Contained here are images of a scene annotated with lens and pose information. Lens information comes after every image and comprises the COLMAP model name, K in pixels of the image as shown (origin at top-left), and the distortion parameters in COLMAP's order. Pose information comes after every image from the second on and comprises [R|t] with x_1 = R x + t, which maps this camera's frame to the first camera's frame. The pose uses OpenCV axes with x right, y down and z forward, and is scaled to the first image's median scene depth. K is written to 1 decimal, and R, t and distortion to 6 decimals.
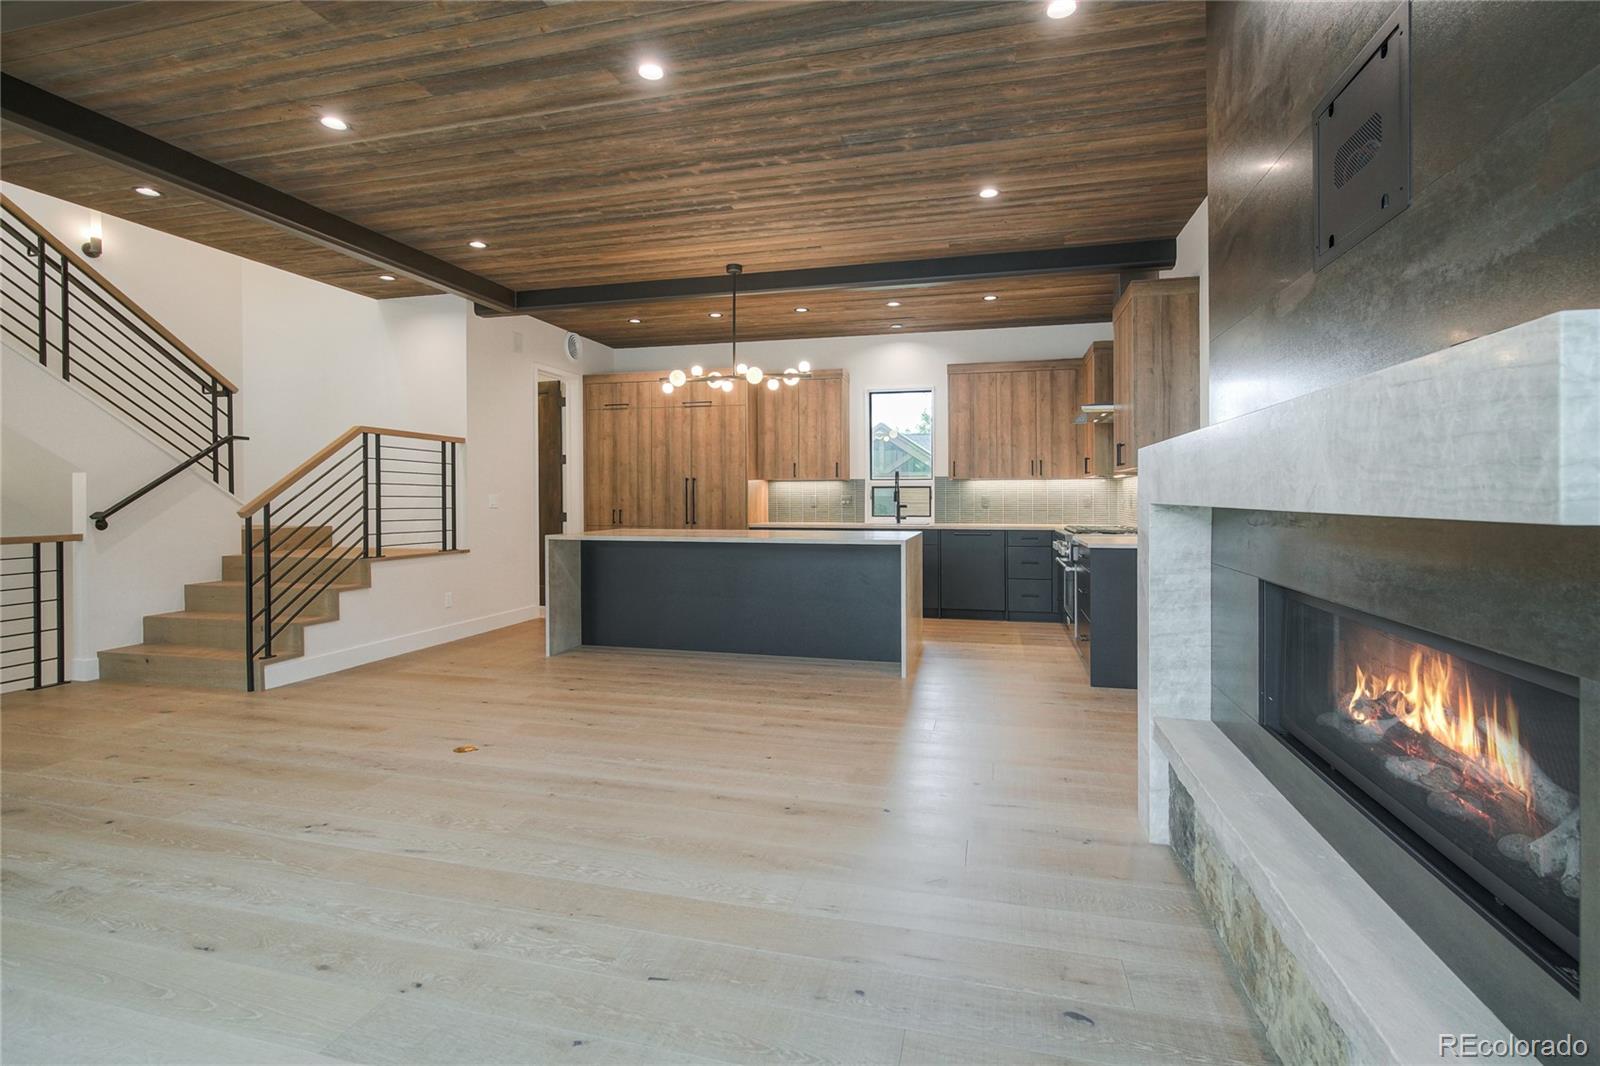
lens RADIAL K [[729.7, 0, 816.8], [0, 729.7, 503.4], [0, 0, 1]] dist [-0.010825, 0.004460]
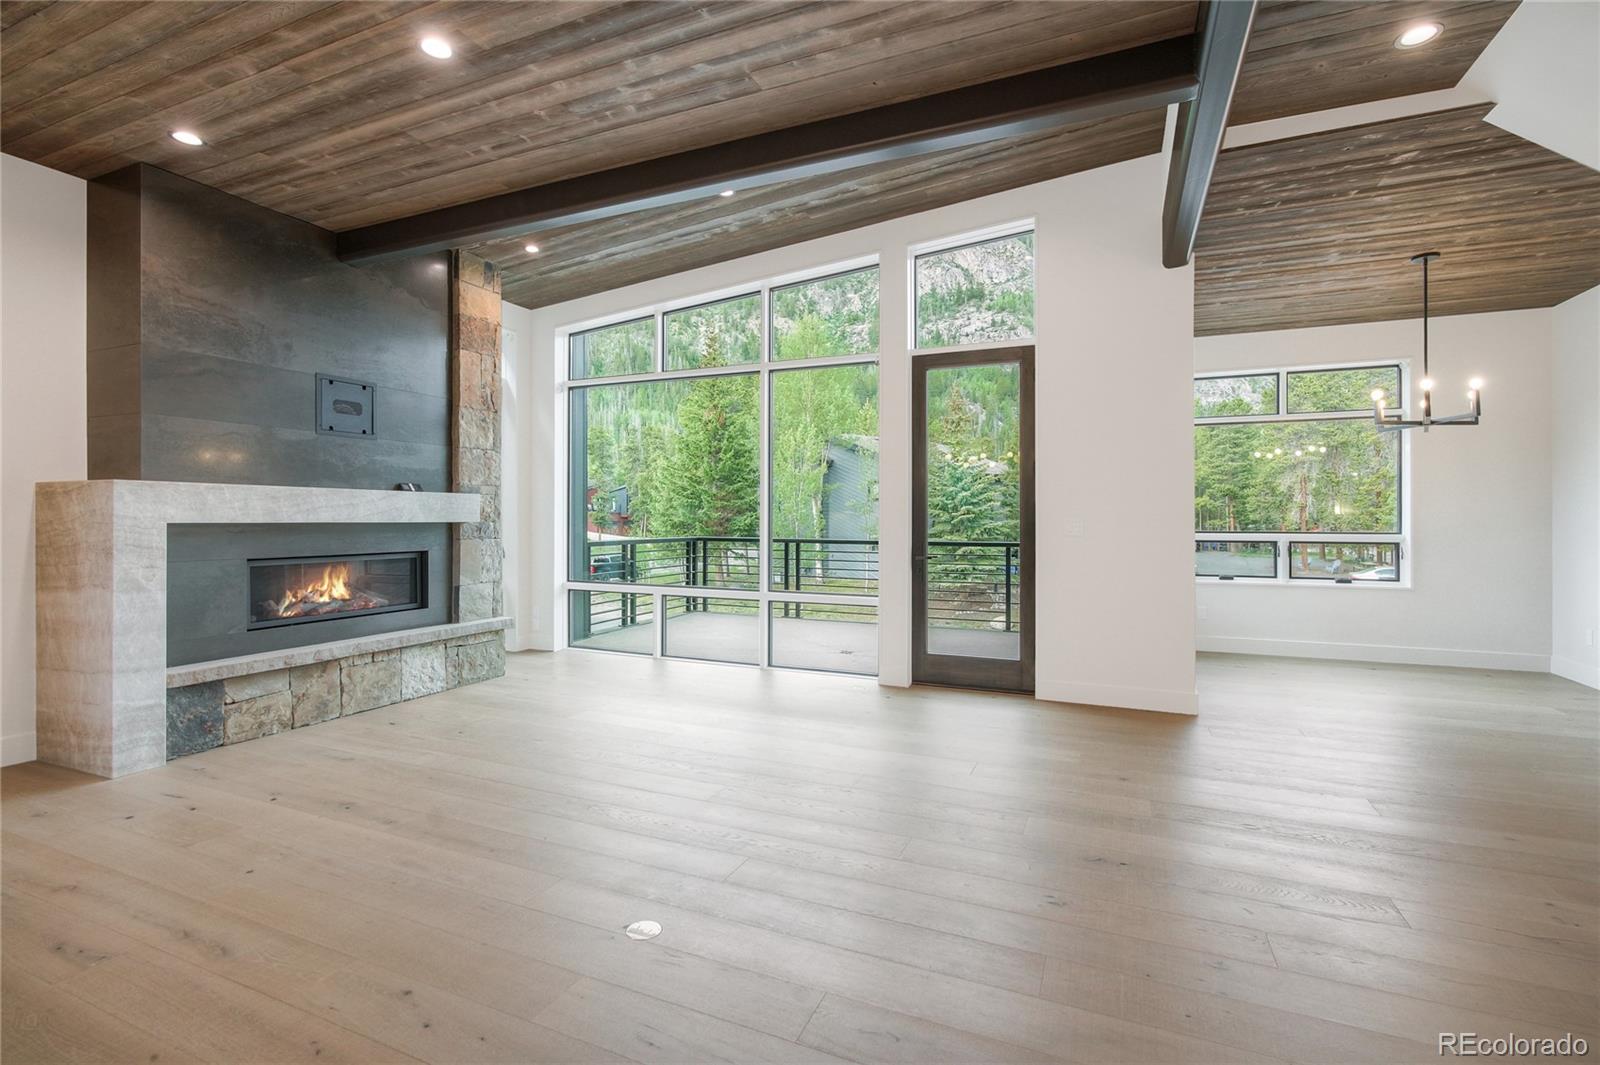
lens RADIAL K [[729.7, 0, 805.0], [0, 729.7, 515.9], [0, 0, 1]] dist [-0.010825, 0.004460]
pose [[-0.986125, 0.000326, 0.166006, -0.398004], [0.001399, 0.999979, 0.006345, -0.007834], [-0.166000, 0.006489, -0.986104, 0.872410]]
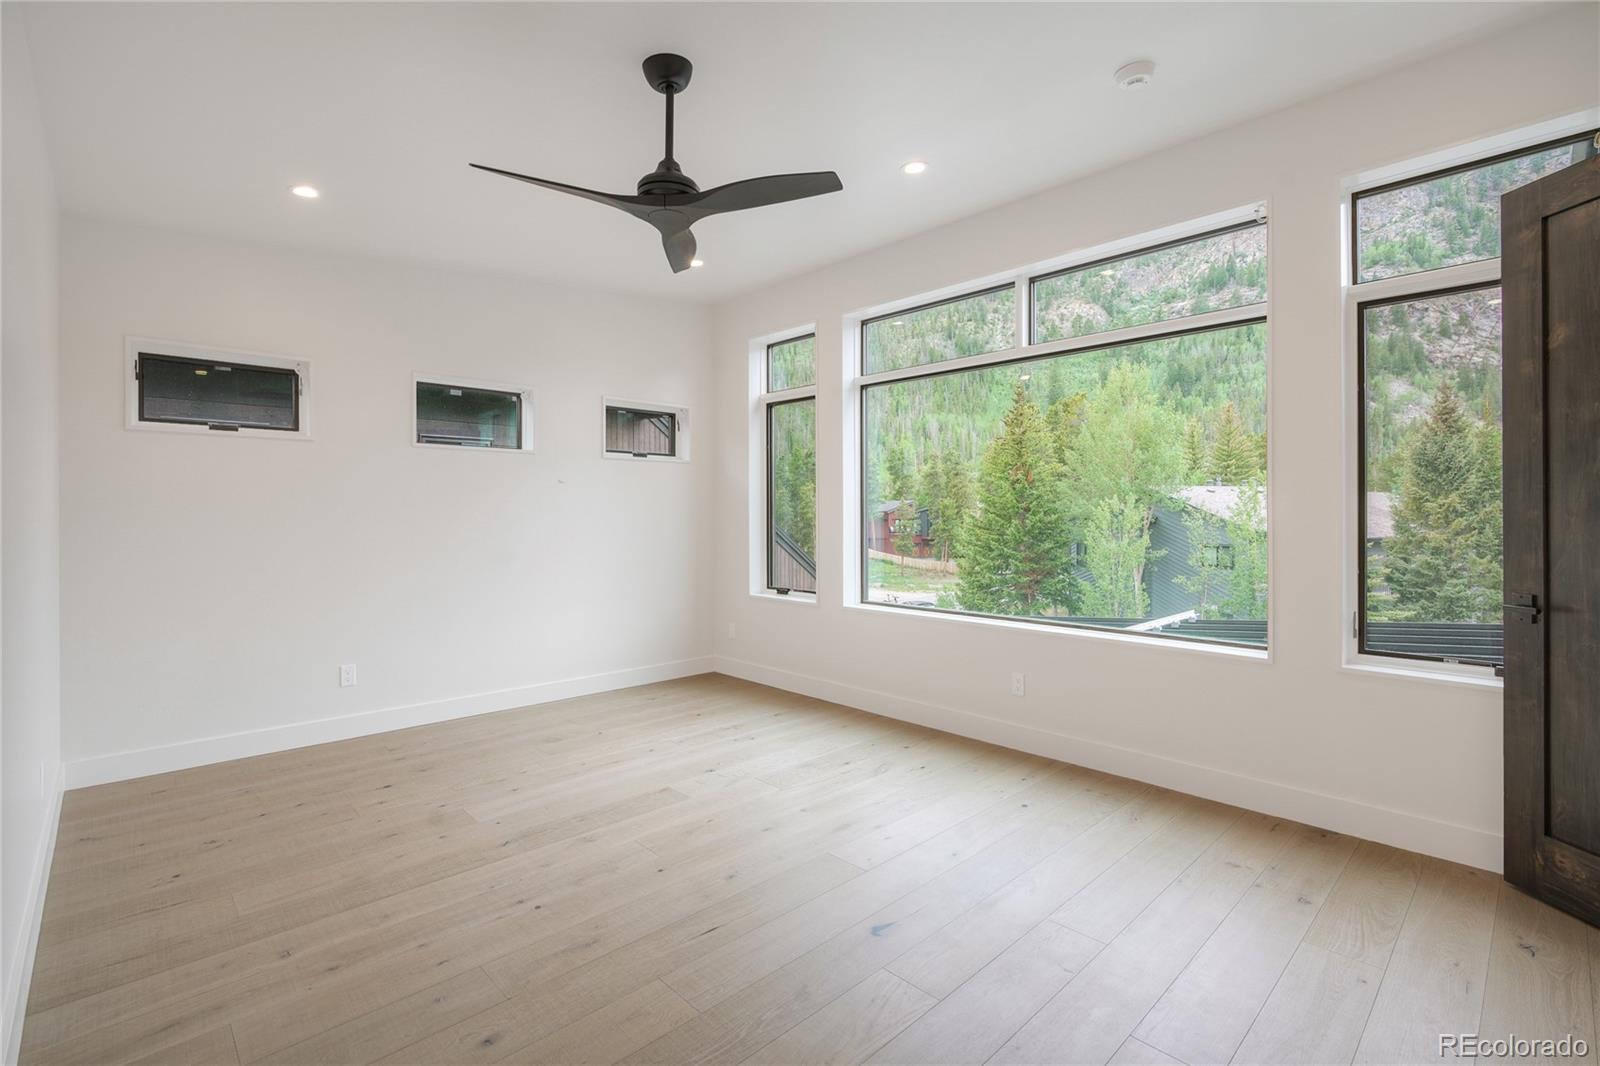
lens RADIAL K [[729.7, 0, 802.9], [0, 729.7, 513.6], [0, 0, 1]] dist [-0.010825, 0.004460]
pose [[-0.841779, 0.005307, 0.539796, -0.336895], [0.010014, 0.999933, 0.005784, -0.551674], [-0.539729, 0.010274, -0.841776, 0.936187]]
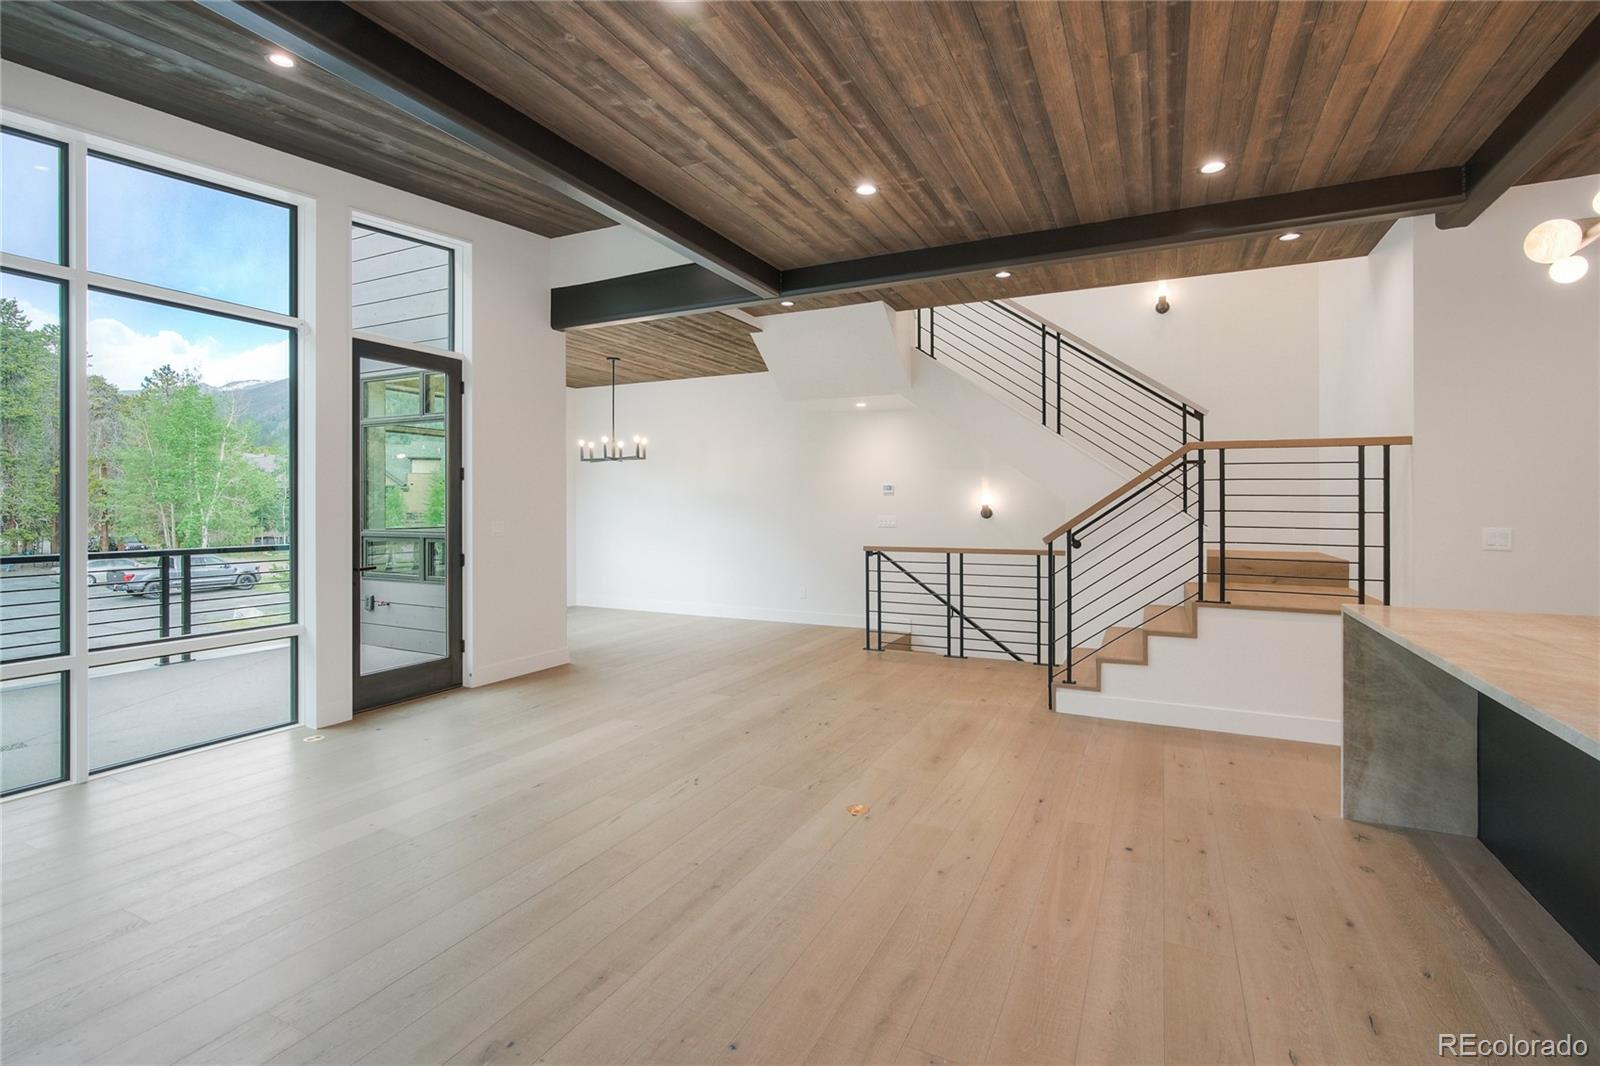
lens RADIAL K [[729.7, 0, 806.7], [0, 729.7, 508.6], [0, 0, 1]] dist [-0.010825, 0.004460]
pose [[-0.207205, 0.005612, -0.978281, 0.234651], [-0.010545, 0.999913, 0.007969, -0.026521], [0.978241, 0.011967, -0.207128, 0.620862]]
